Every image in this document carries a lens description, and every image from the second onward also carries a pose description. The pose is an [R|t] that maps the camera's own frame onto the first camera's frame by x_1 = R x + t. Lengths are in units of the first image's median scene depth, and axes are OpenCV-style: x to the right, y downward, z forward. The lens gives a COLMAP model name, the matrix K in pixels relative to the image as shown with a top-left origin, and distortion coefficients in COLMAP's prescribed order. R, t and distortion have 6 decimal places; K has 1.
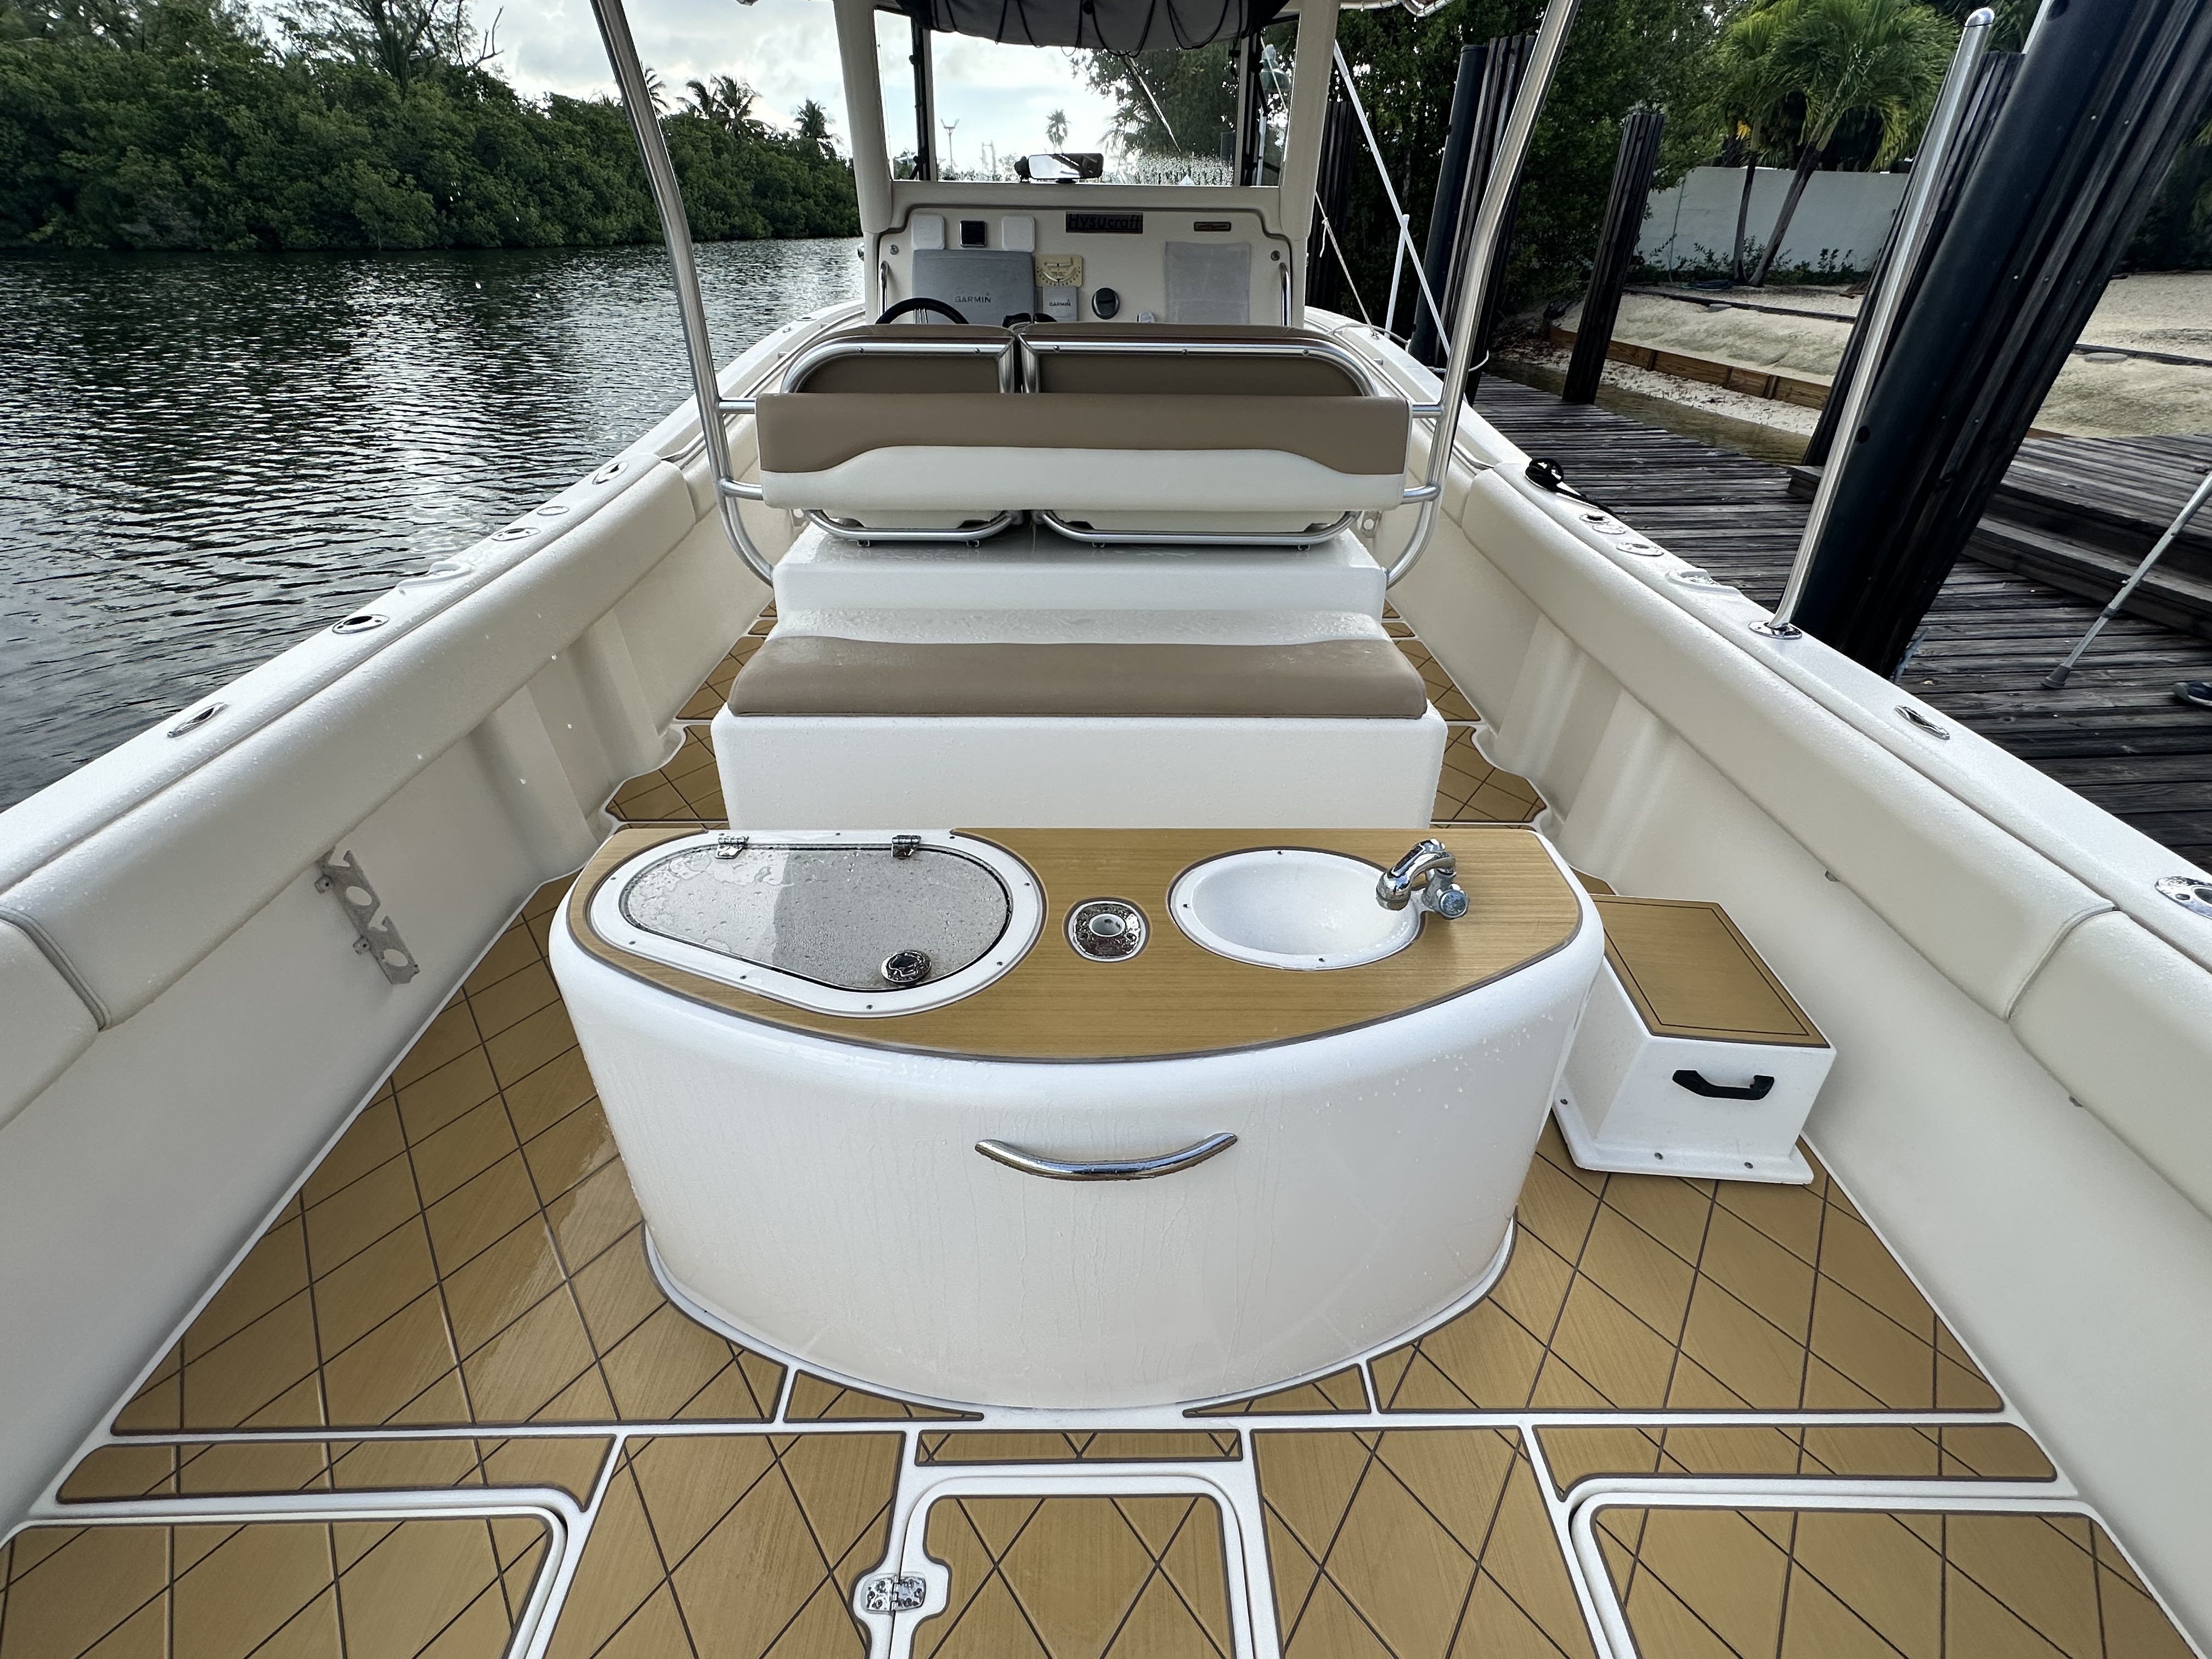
lens RADIAL K [[959.3, 0, 1094.6], [0, 959.3, 820.3], [0, 0, 1]] dist [-0.002304, -0.000600]
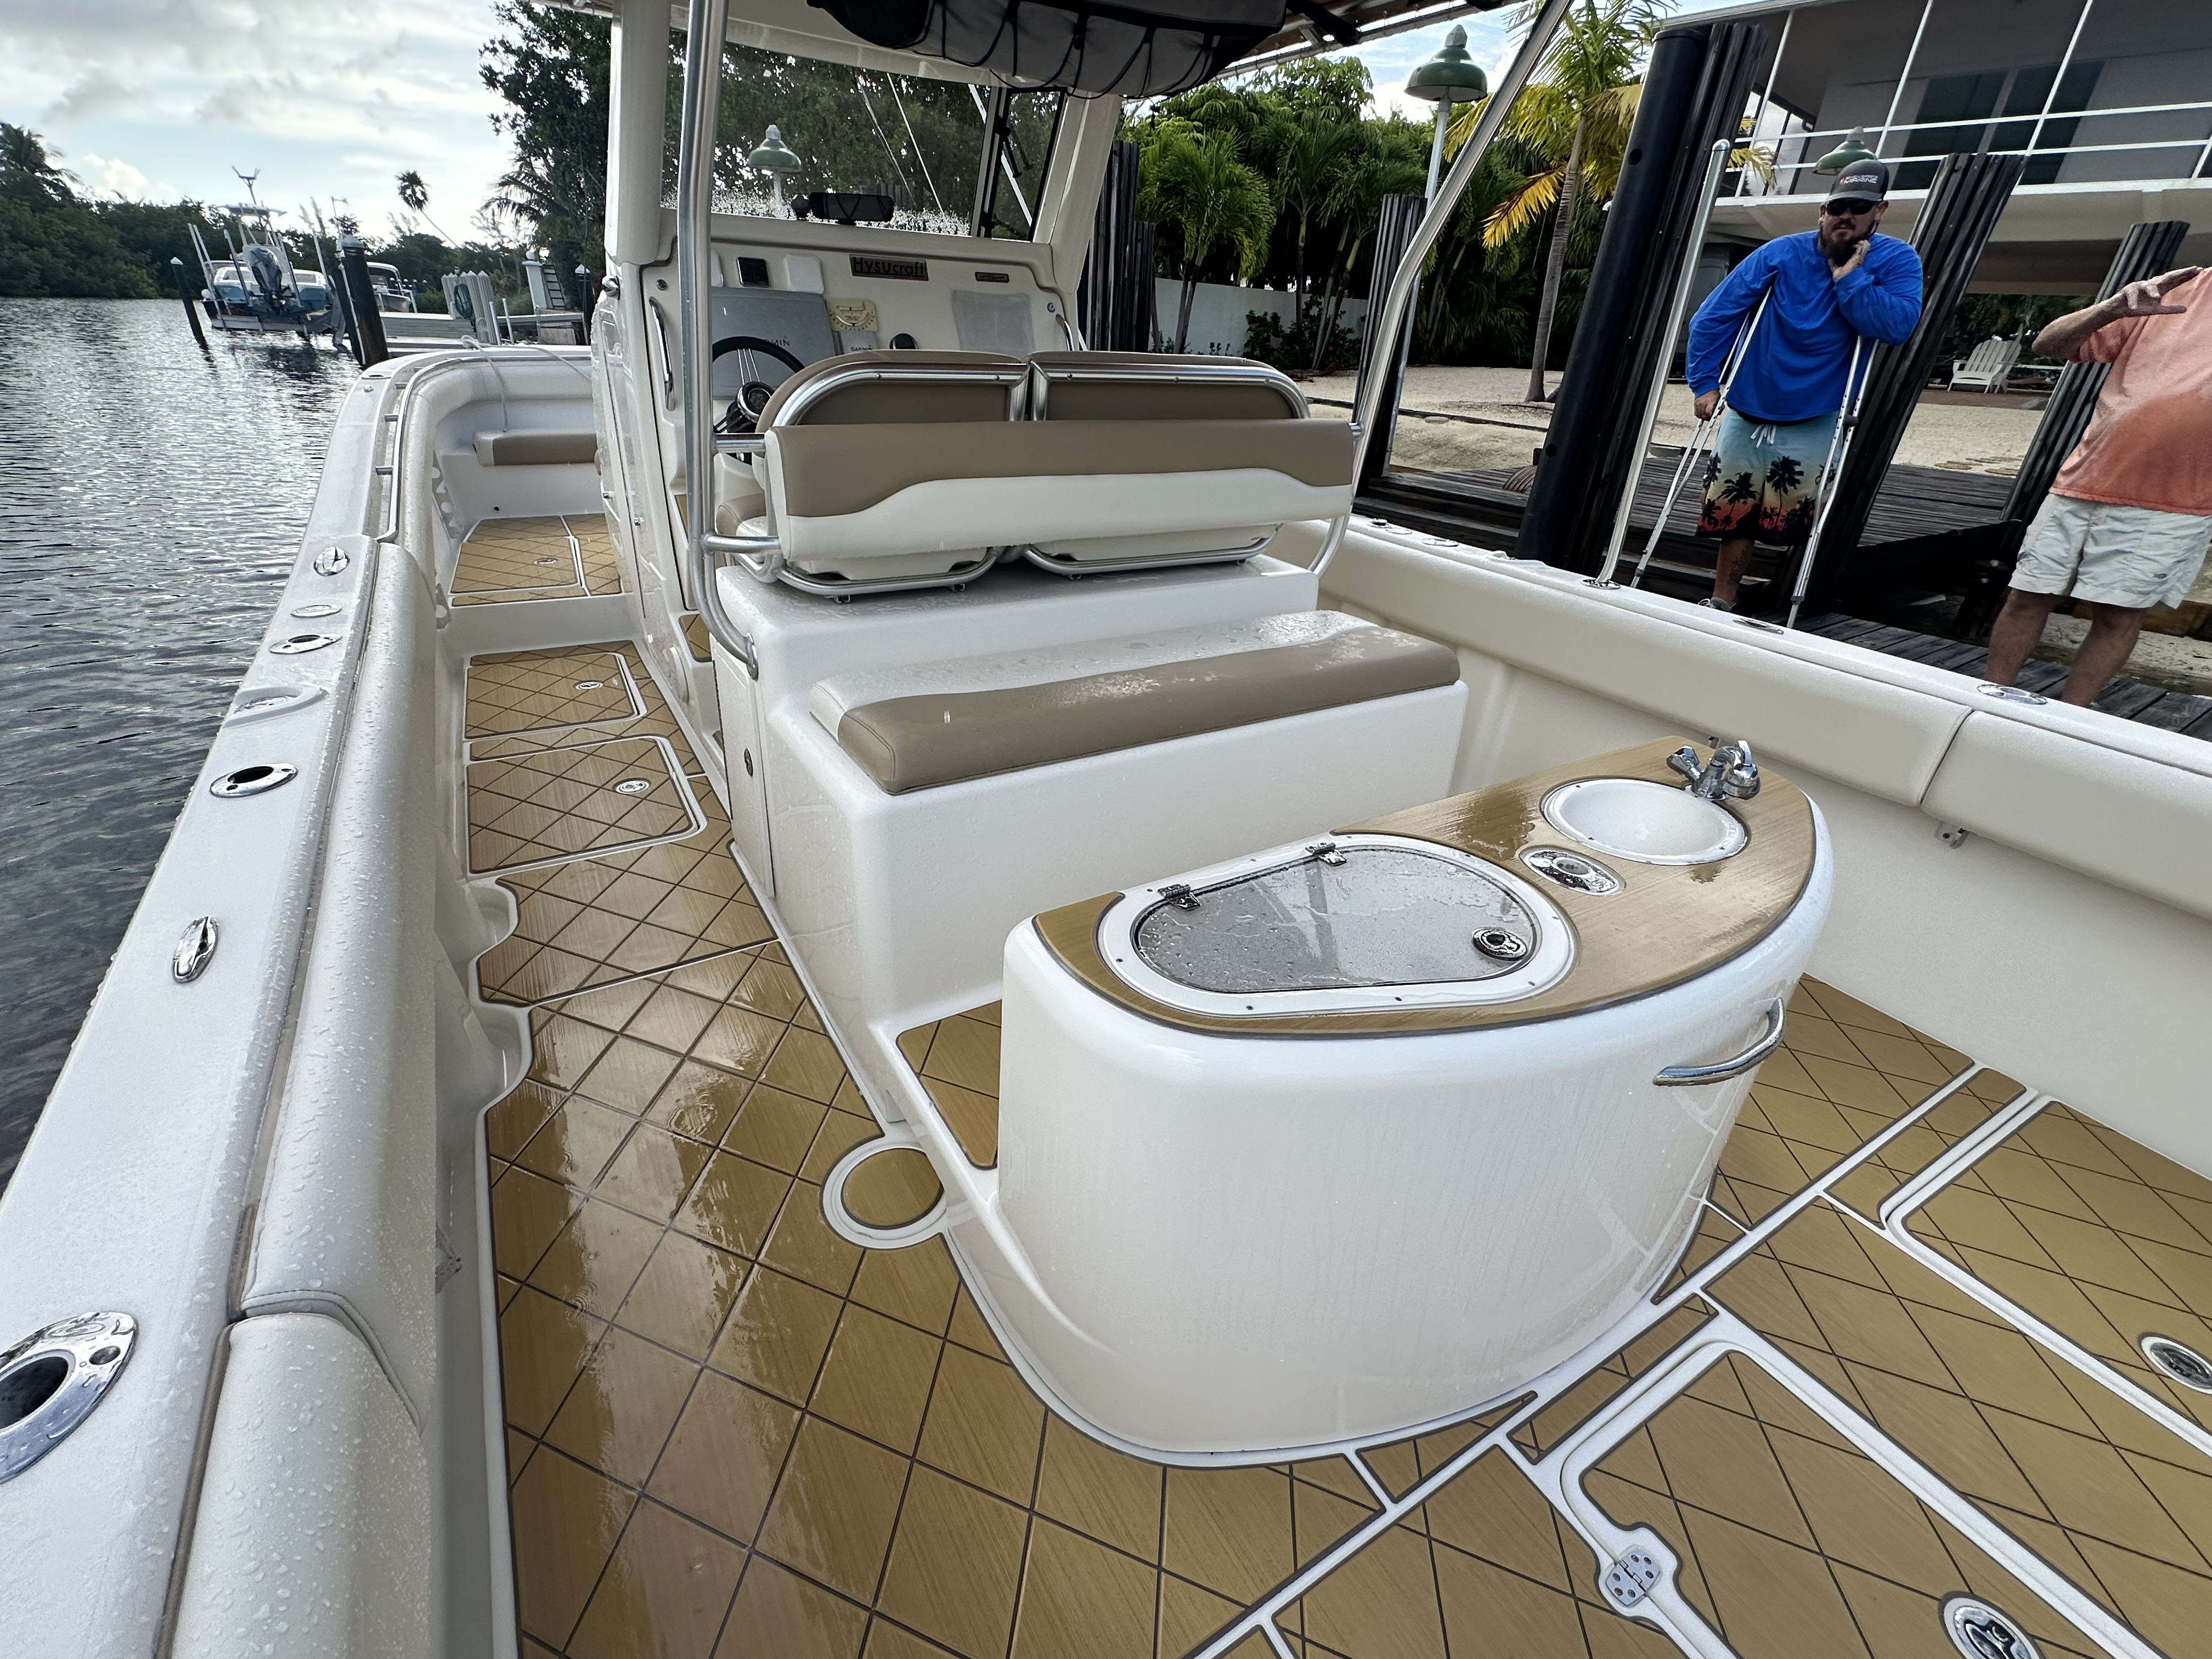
lens RADIAL K [[959.3, 0, 1104.5], [0, 959.3, 824.4], [0, 0, 1]] dist [-0.002304, -0.000600]
pose [[0.863462, -0.202406, 0.462023, -0.084182], [0.232835, 0.972473, -0.009111, -0.004409], [-0.447461, 0.115442, 0.886821, 0.025378]]
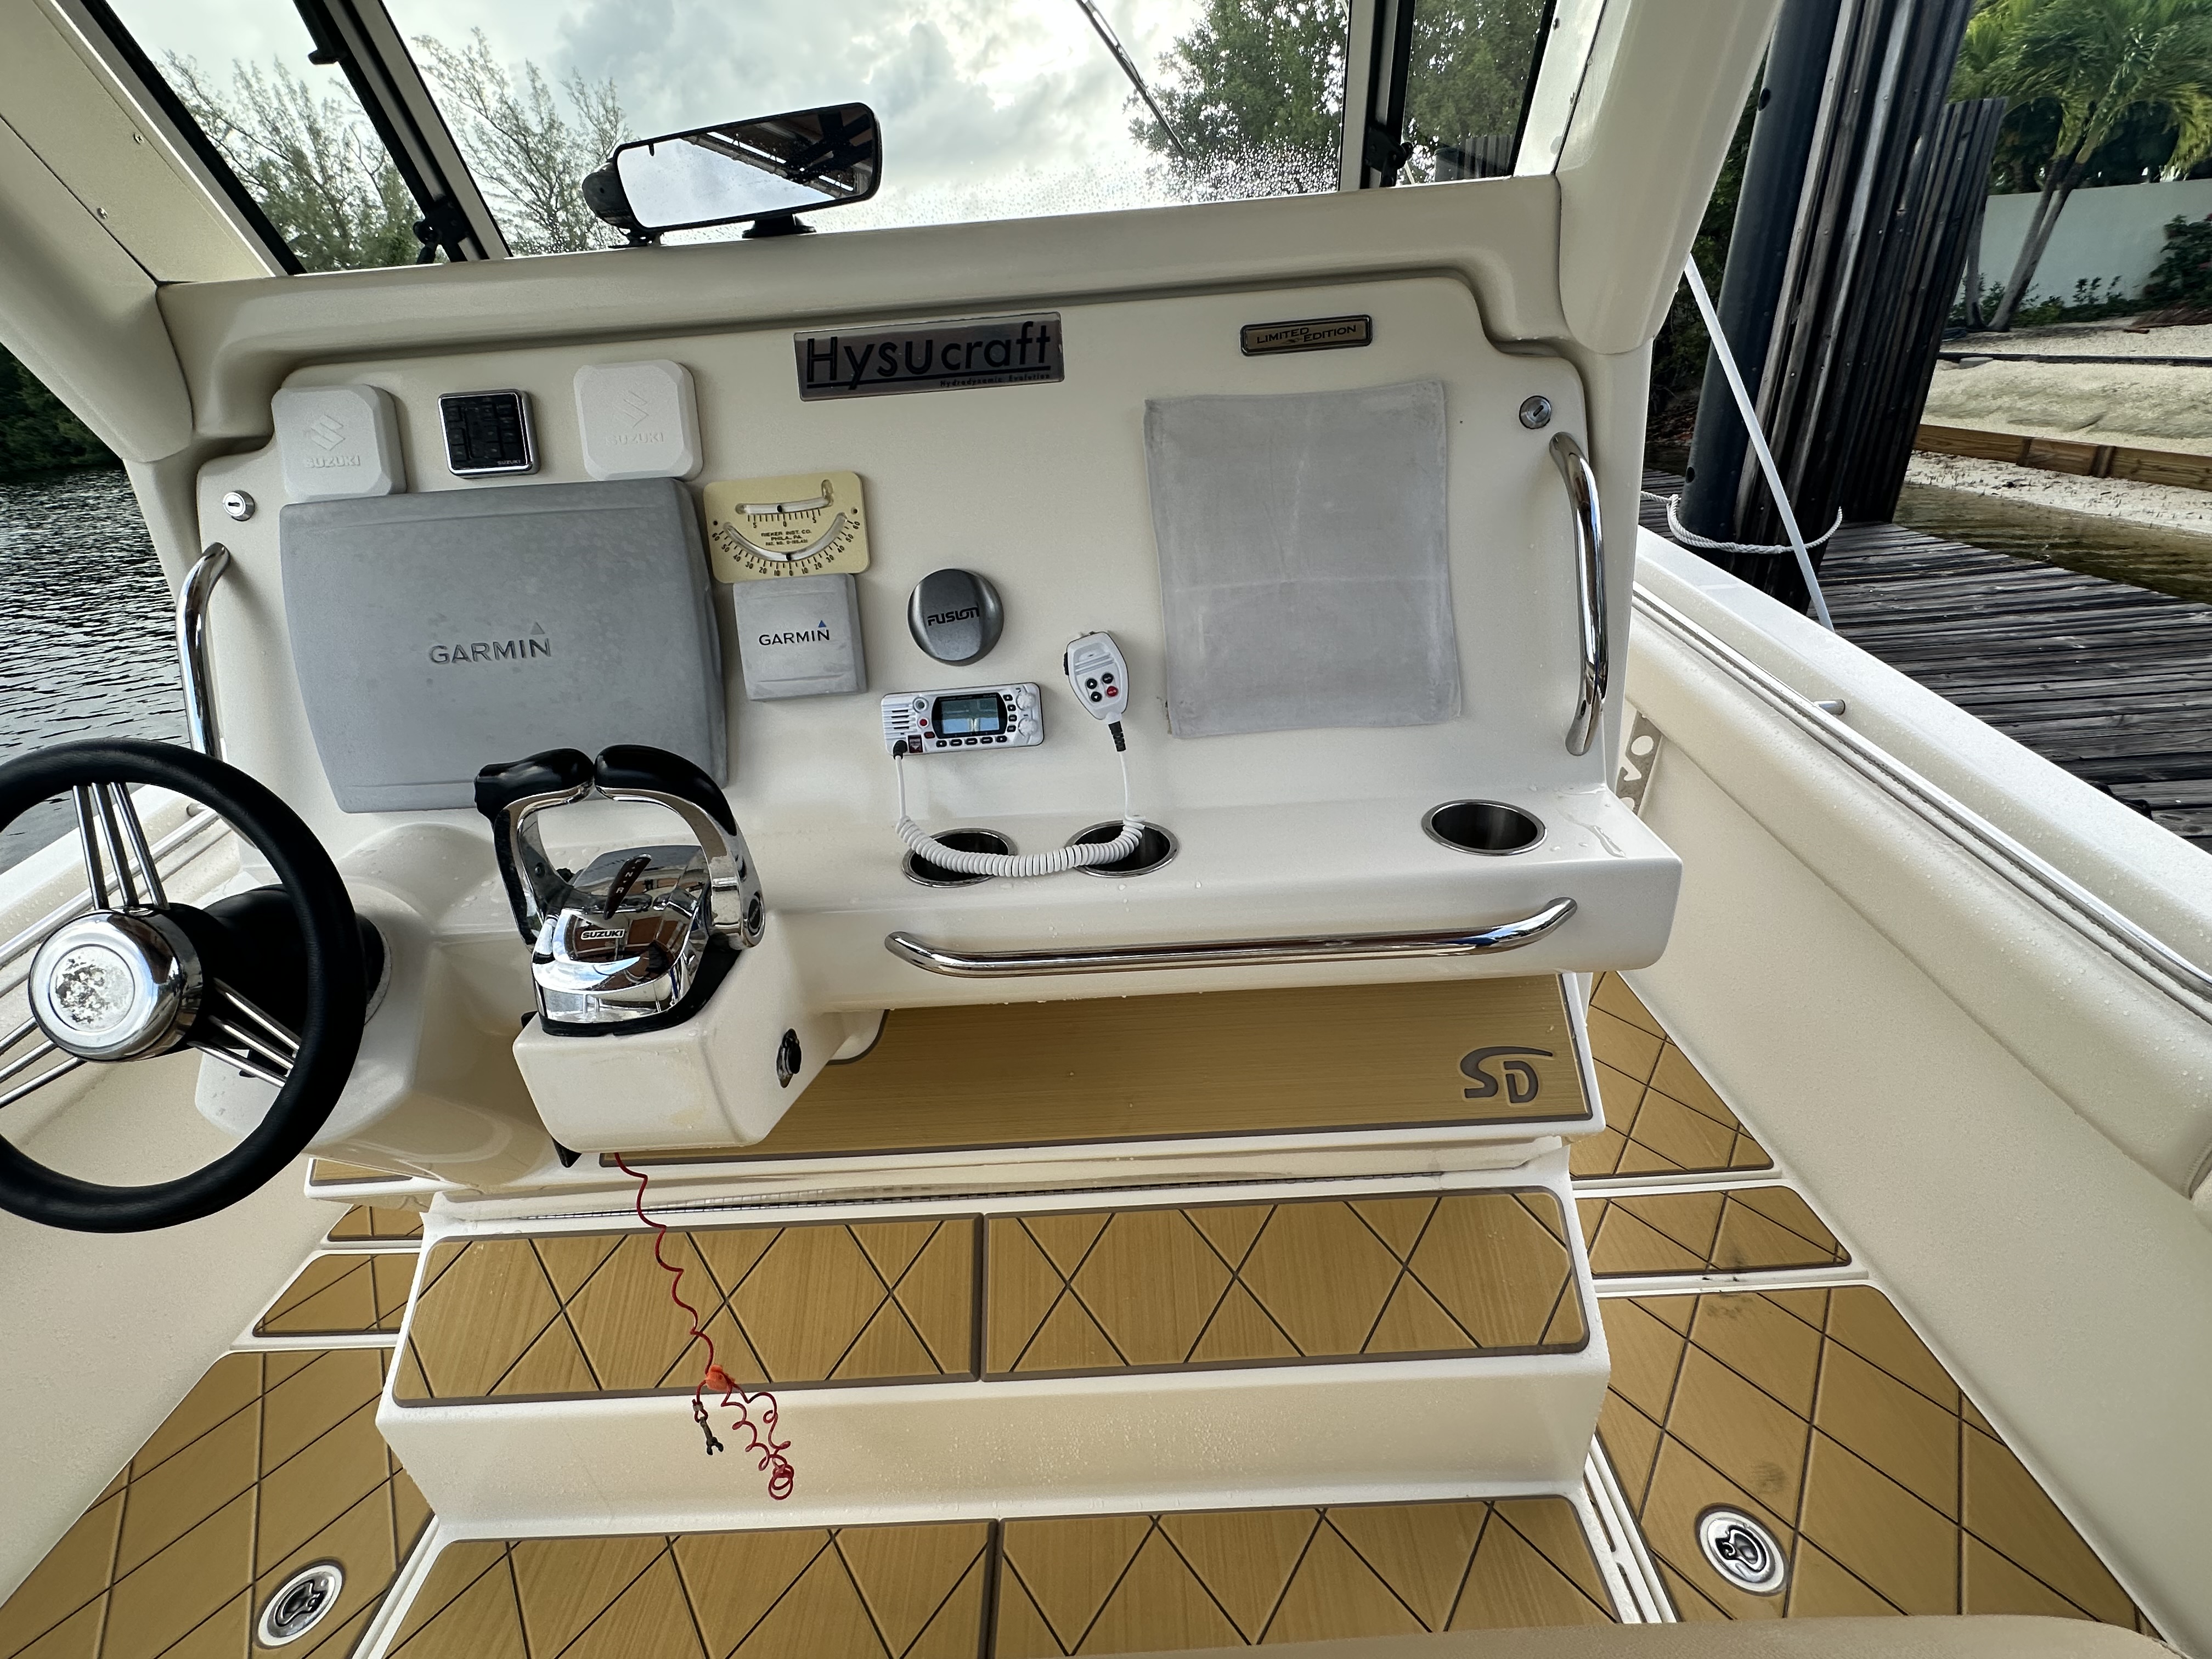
lens RADIAL K [[959.3, 0, 1094.7], [0, 959.3, 820.5], [0, 0, 1]] dist [-0.002304, -0.000600]
pose [[0.991685, -0.035921, -0.123571, 0.021098], [0.024293, 0.995242, -0.094353, -0.105987], [0.126373, 0.090566, 0.987840, 0.170289]]
